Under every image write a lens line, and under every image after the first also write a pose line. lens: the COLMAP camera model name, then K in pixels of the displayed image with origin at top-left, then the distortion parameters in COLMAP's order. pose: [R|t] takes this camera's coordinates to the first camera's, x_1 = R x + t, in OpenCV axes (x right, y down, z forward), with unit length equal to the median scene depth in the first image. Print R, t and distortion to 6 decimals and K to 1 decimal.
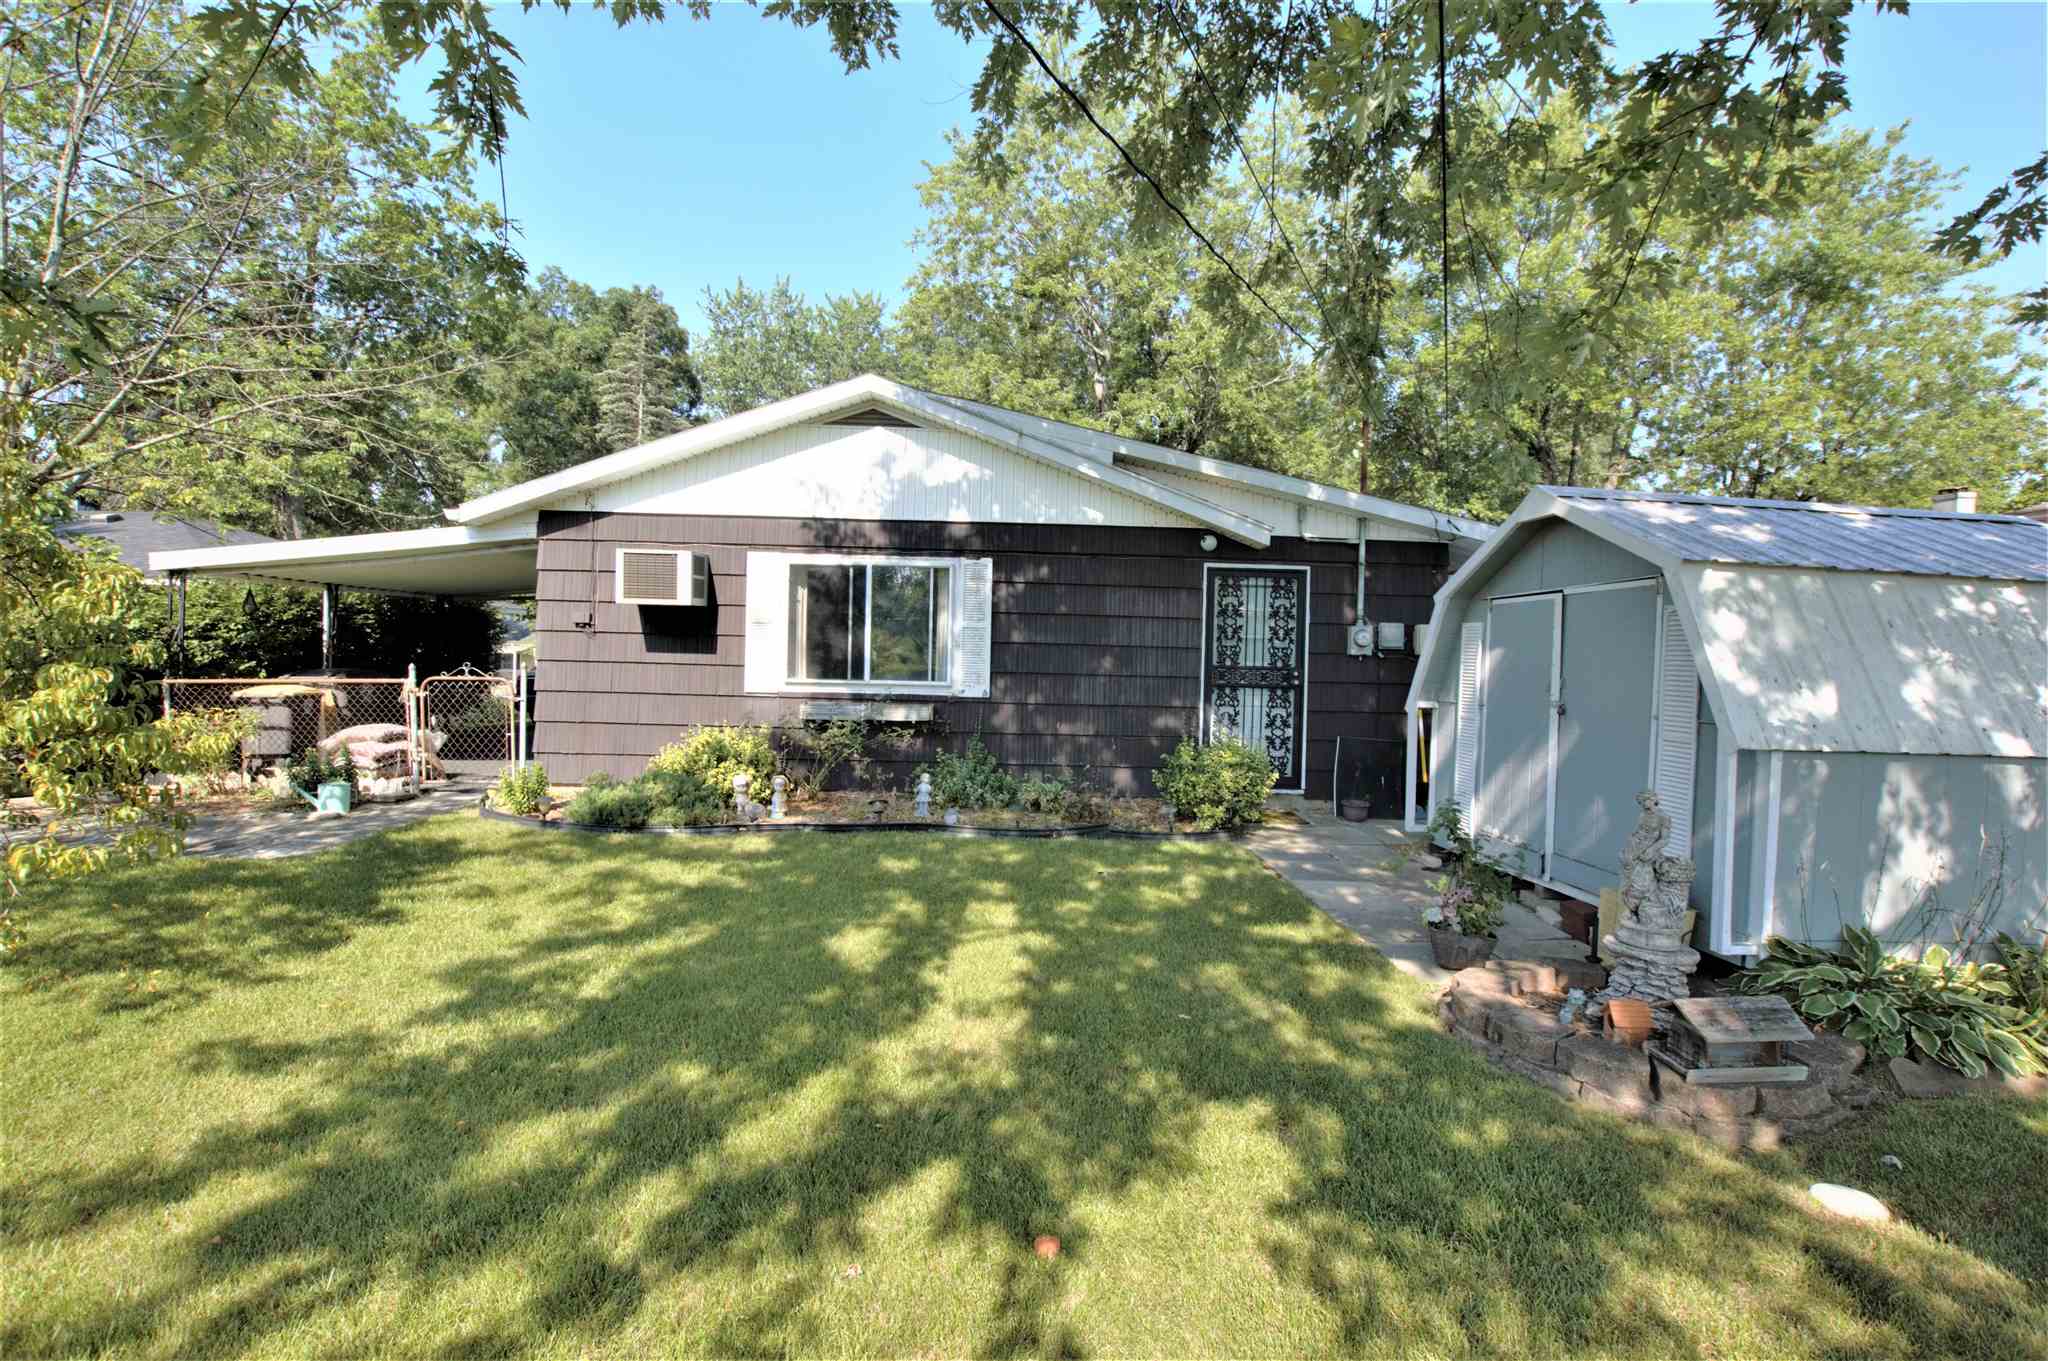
lens RADIAL K [[932.1, 0, 1024.0], [0, 932.1, 680.5], [0, 0, 1]] dist [-0.027224, 0.000078]
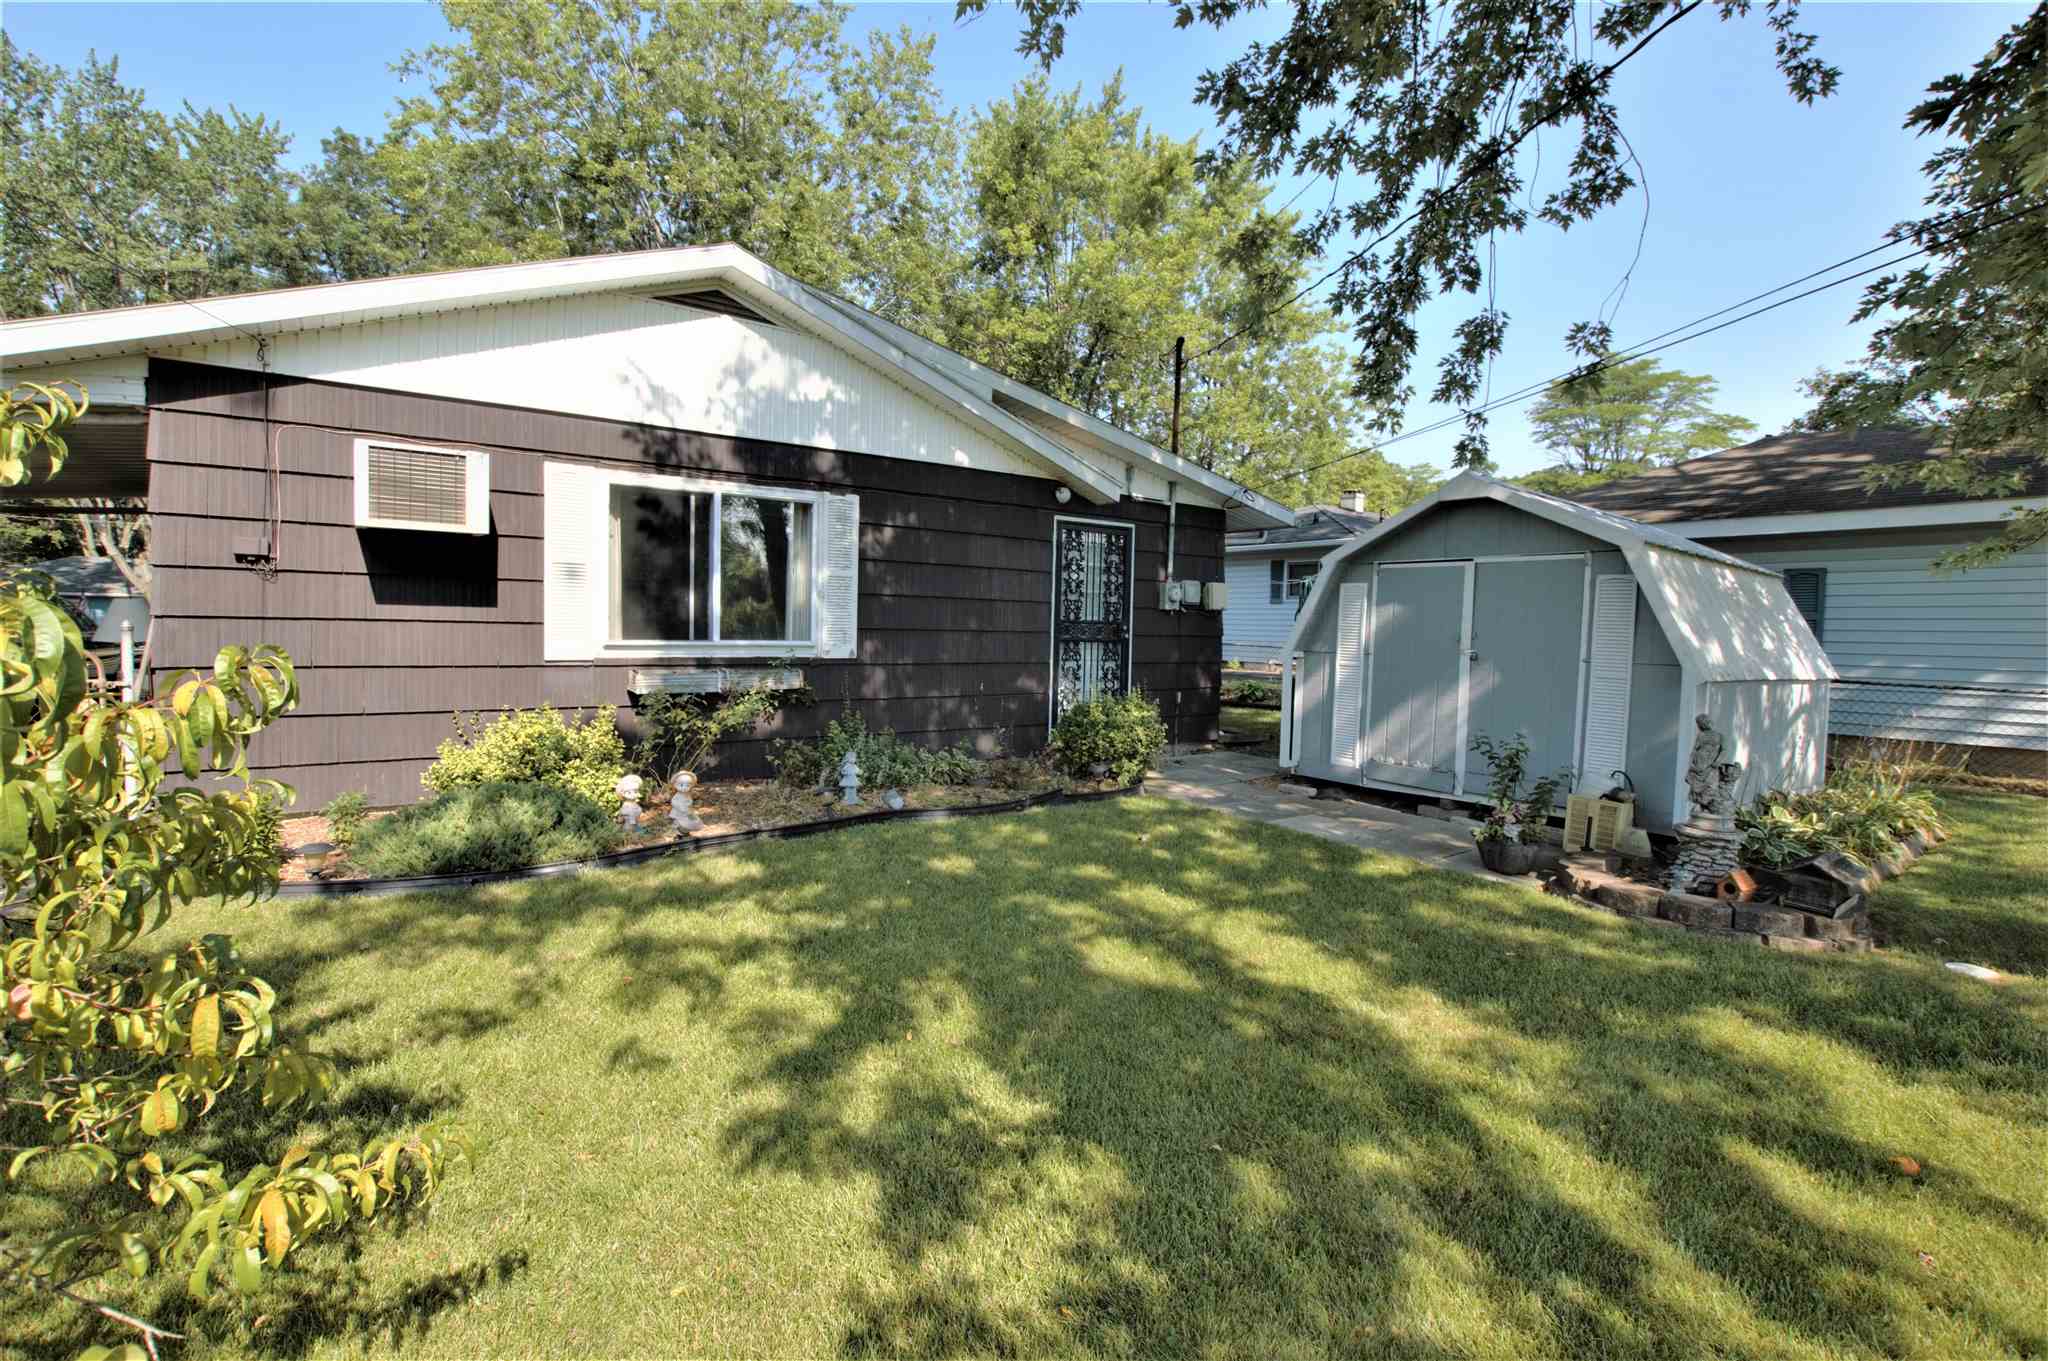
lens RADIAL K [[934.2, 0, 1020.7], [0, 934.2, 657.8], [0, 0, 1]] dist [-0.020081, 0.000503]
pose [[0.819479, -0.027638, 0.572442, -0.409583], [0.010930, 0.999409, 0.032605, -0.009014], [-0.573005, -0.020462, 0.819297, 0.213576]]
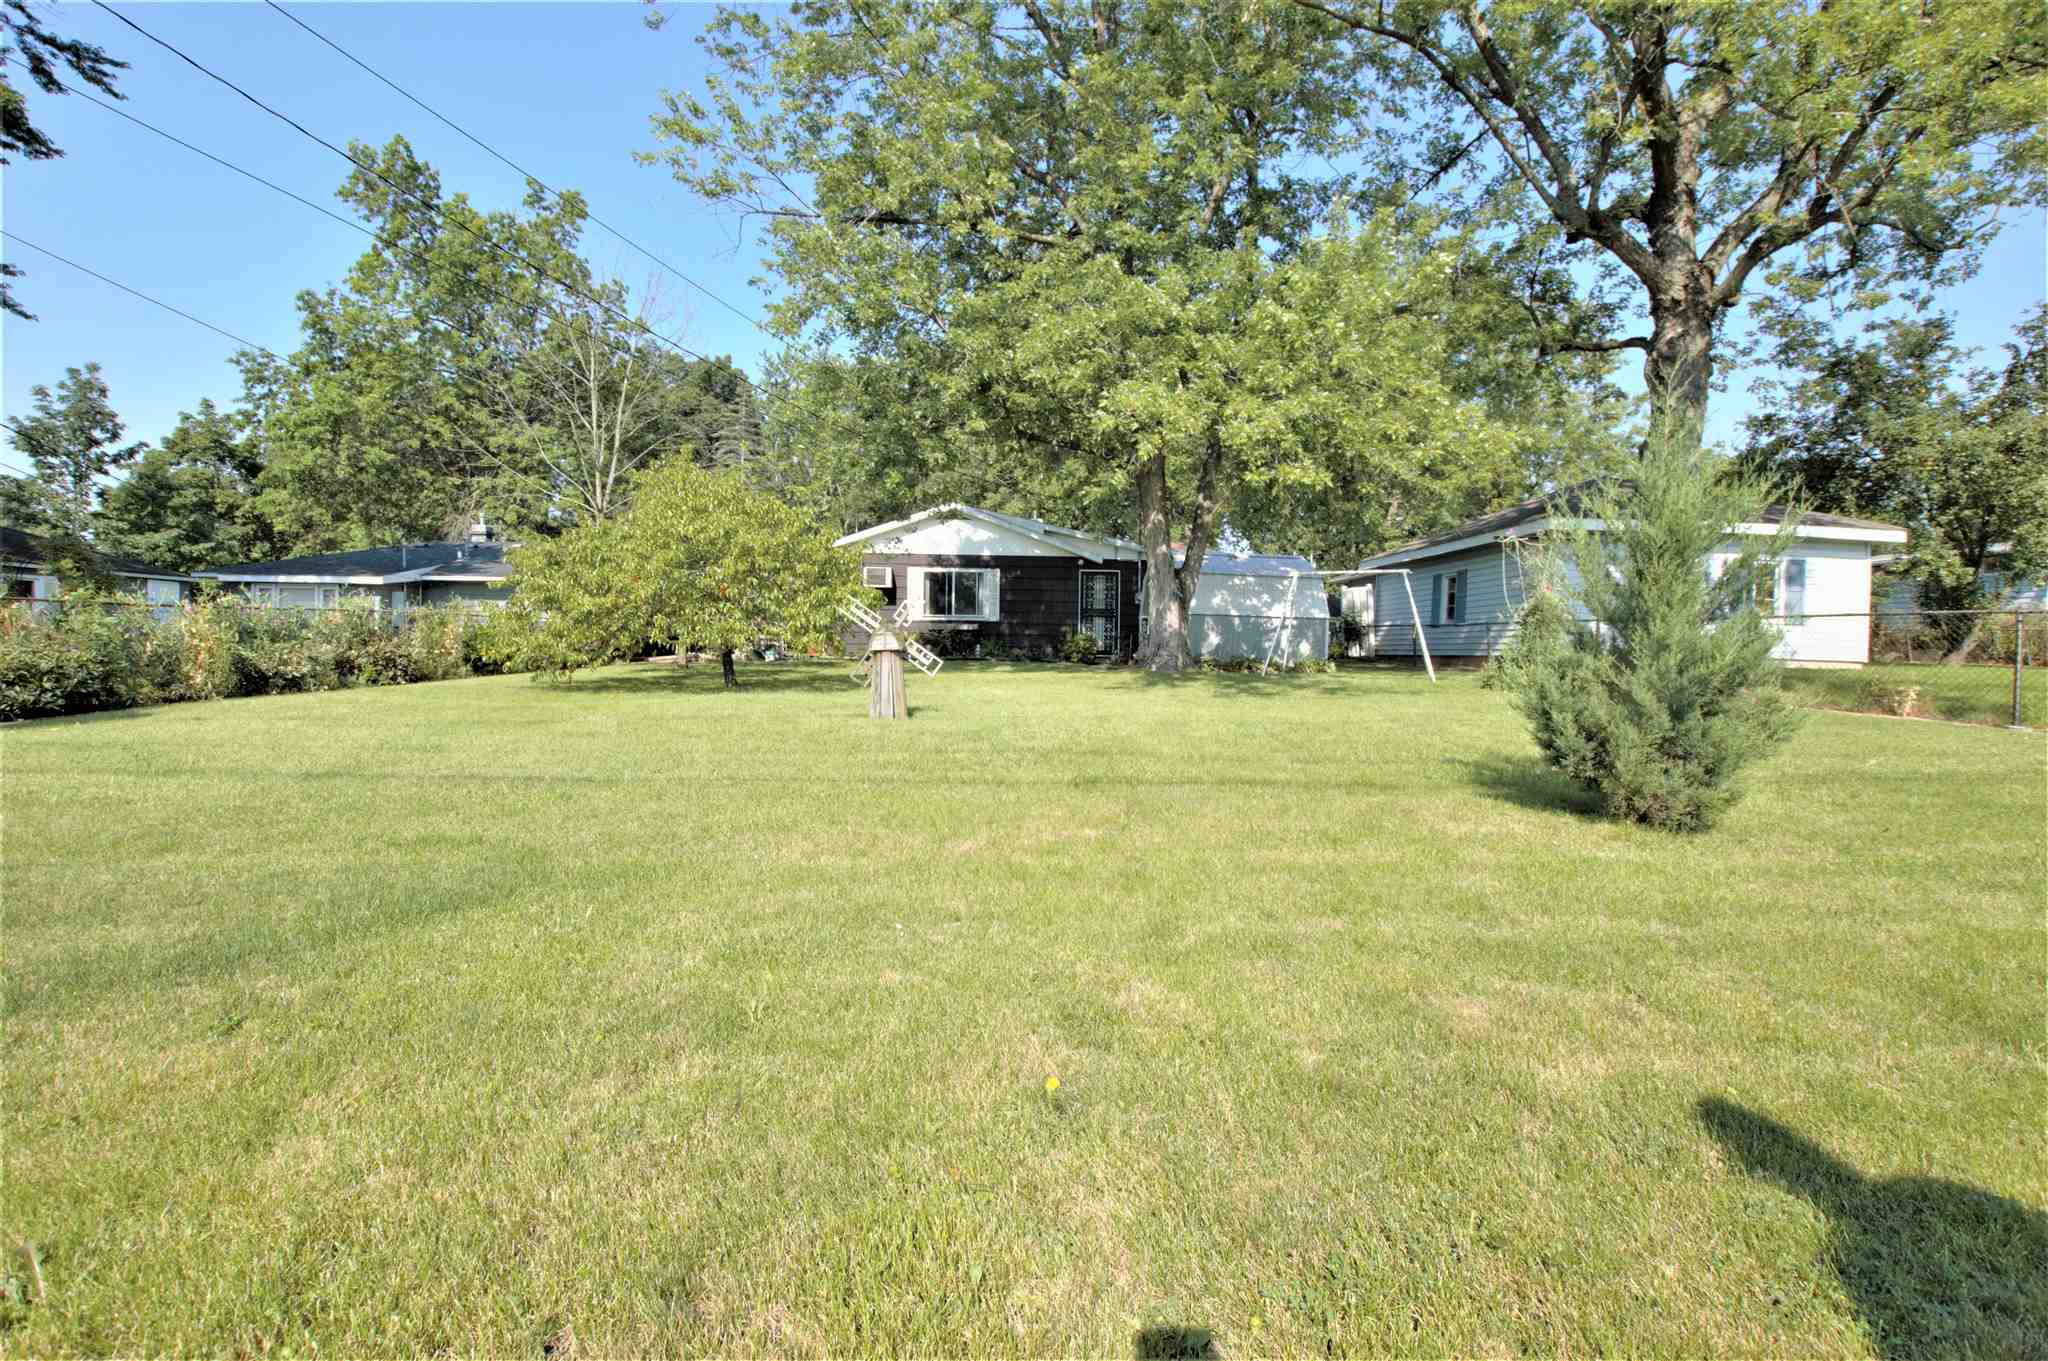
lens RADIAL K [[934.2, 0, 1020.7], [0, 934.2, 657.8], [0, 0, 1]] dist [-0.020081, 0.000503]
pose [[0.999835, -0.010315, 0.014969, -0.016174], [0.010535, 0.999837, -0.014653, 0.163950], [-0.014816, 0.014808, 0.999781, -1.674516]]
